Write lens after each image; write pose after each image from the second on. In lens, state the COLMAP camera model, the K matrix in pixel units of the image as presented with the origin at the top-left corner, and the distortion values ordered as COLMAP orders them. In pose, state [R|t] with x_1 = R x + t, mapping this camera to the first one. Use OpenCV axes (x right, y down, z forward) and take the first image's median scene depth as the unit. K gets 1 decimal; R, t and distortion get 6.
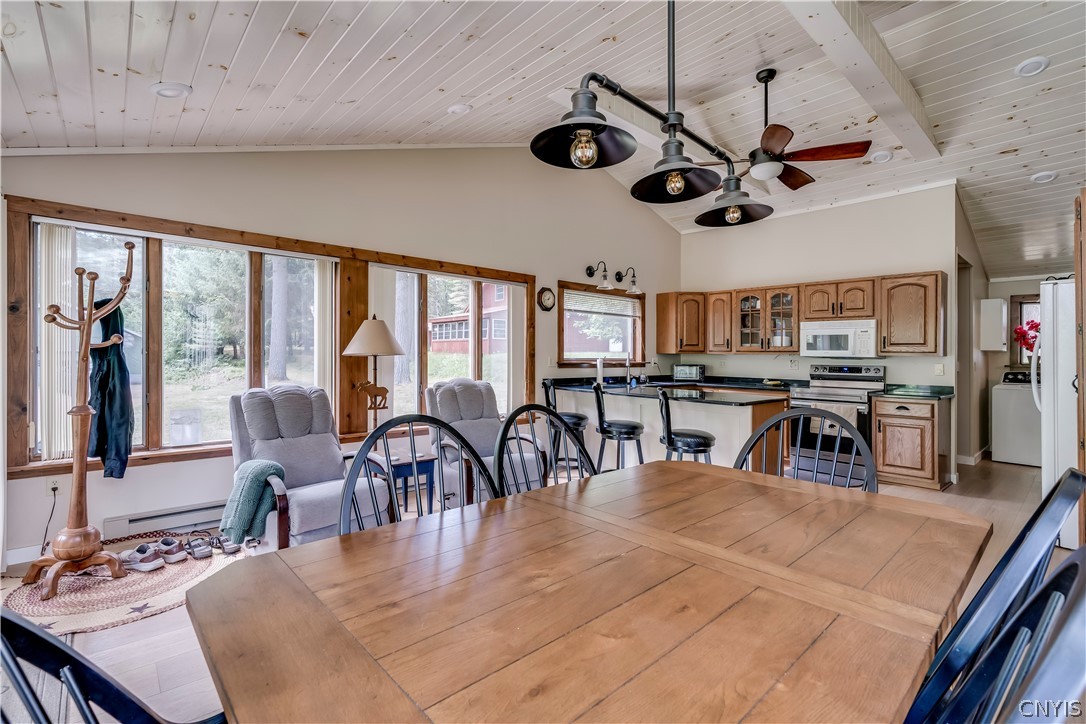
lens RADIAL K [[499.7, 0, 543.8], [0, 499.7, 329.5], [0, 0, 1]] dist [-0.011722, 0.005760]
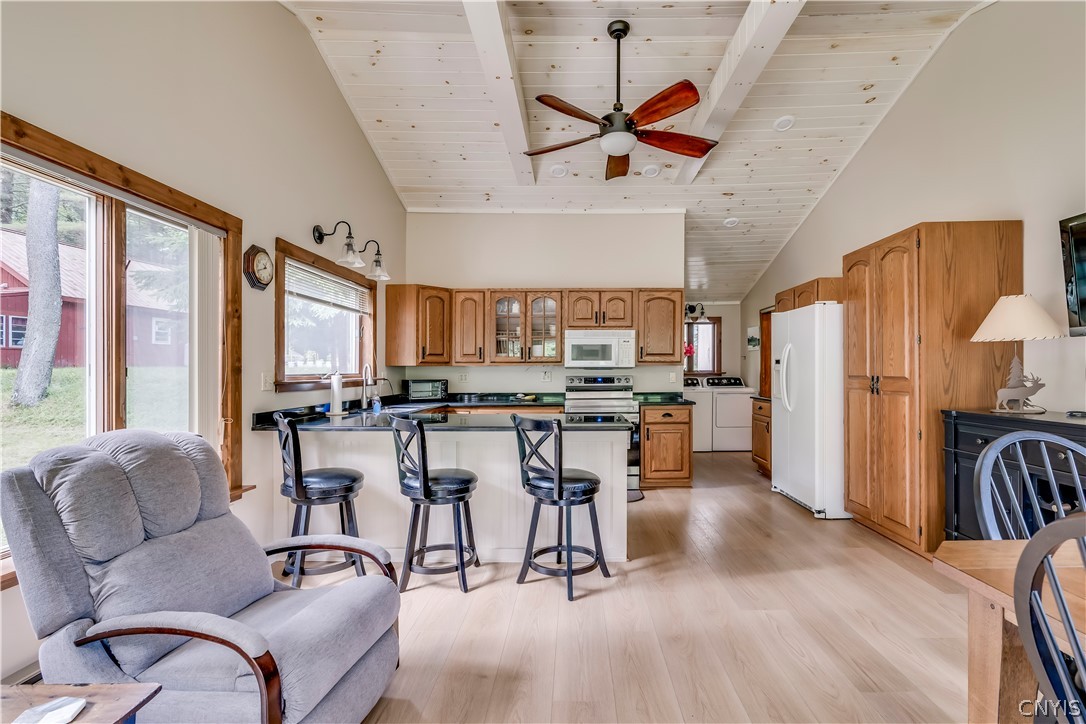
lens RADIAL K [[499.7, 0, 572.7], [0, 499.7, 364.2], [0, 0, 1]] dist [-0.011722, 0.005760]
pose [[0.670253, -0.006430, 0.742105, -0.162335], [-0.025558, 0.999169, 0.031741, 0.018153], [-0.741692, -0.040241, 0.669532, 0.363787]]
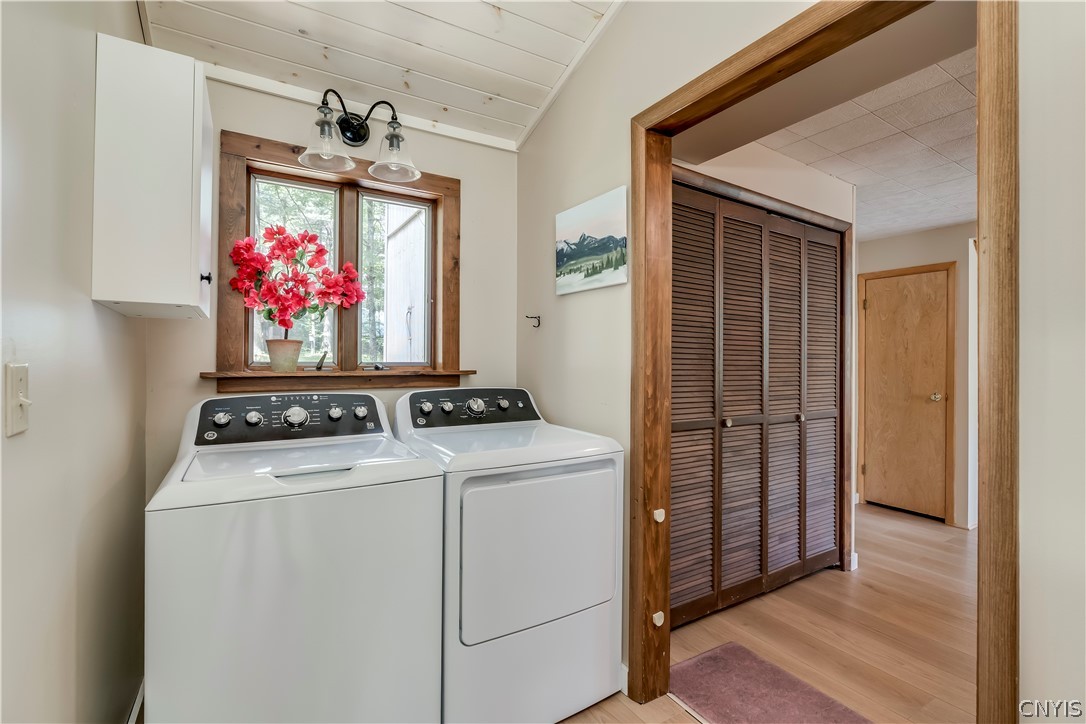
lens RADIAL K [[499.7, 0, 544.2], [0, 499.7, 366.5], [0, 0, 1]] dist [-0.011722, 0.005760]
pose [[0.170720, -0.019709, 0.985122, 0.769764], [-0.051522, 0.998254, 0.028901, 0.056349], [-0.983972, -0.055690, 0.169406, 0.854659]]
